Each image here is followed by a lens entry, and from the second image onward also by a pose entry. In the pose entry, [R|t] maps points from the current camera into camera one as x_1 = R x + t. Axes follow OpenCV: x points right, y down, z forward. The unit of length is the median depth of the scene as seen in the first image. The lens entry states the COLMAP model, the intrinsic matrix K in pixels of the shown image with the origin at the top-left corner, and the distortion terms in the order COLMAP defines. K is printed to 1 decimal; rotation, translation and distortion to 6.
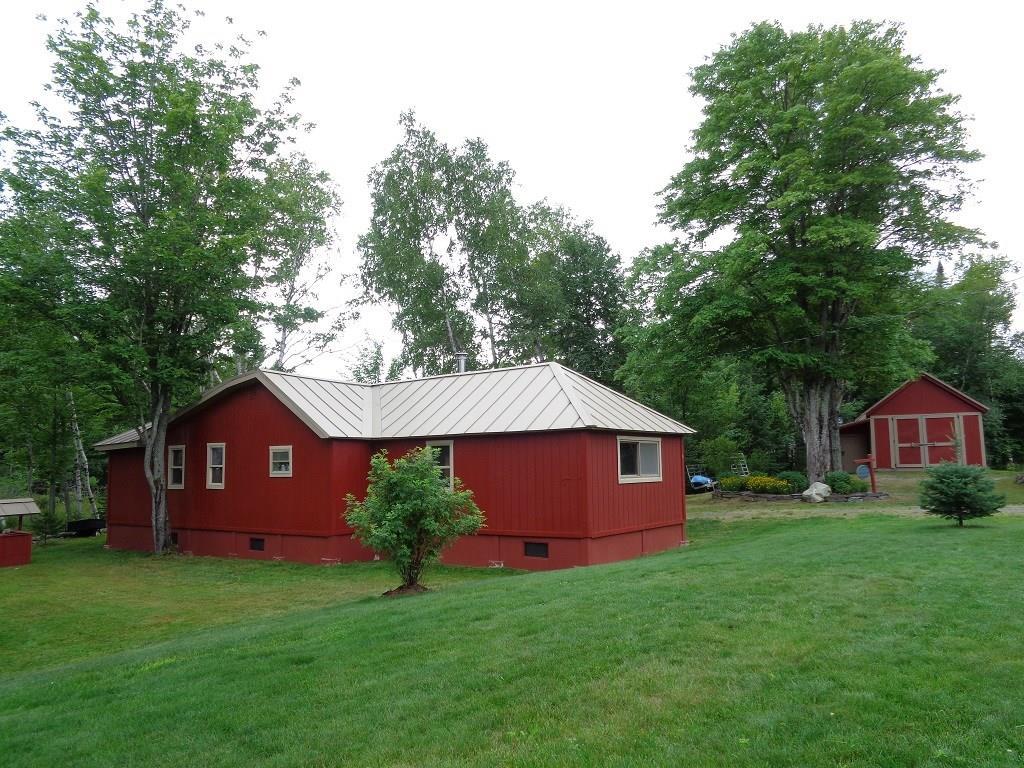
lens RADIAL K [[771.4, 0, 512.0], [0, 771.4, 384.0], [0, 0, 1]] dist [0.003951, -0.003362]
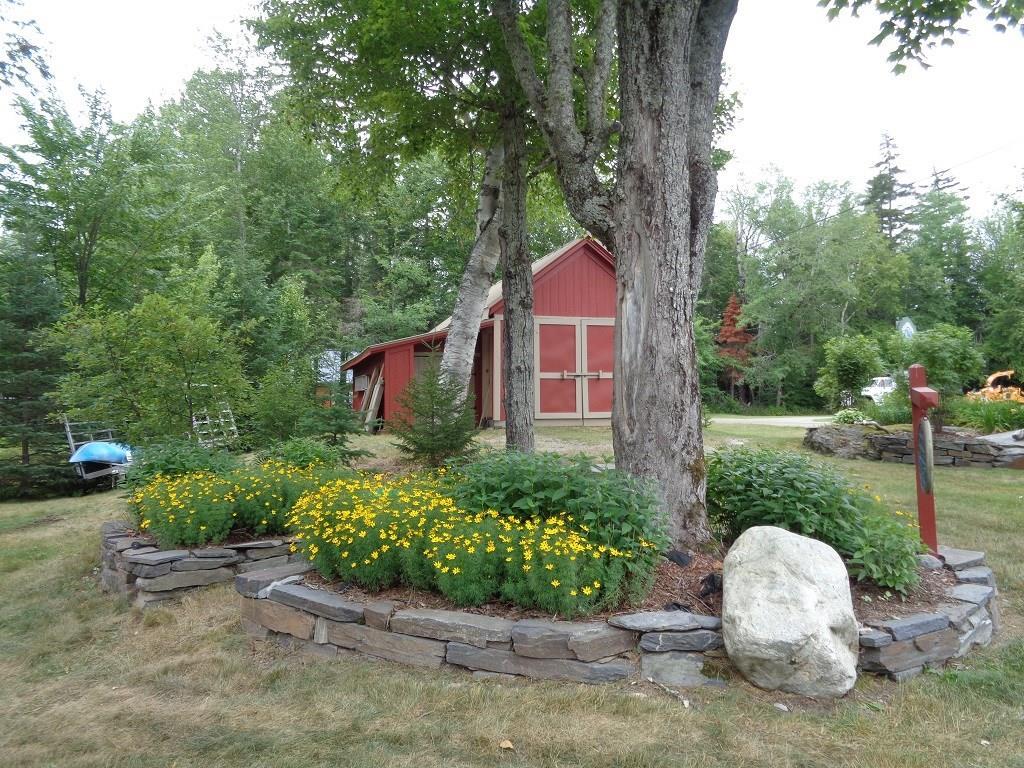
lens RADIAL K [[771.4, 0, 512.0], [0, 771.4, 384.0], [0, 0, 1]] dist [0.003951, -0.003362]
pose [[0.786853, 0.027057, 0.616547, 0.175343], [-0.068896, 0.996645, 0.044189, 0.064335], [-0.613283, -0.077248, 0.786077, 0.616800]]
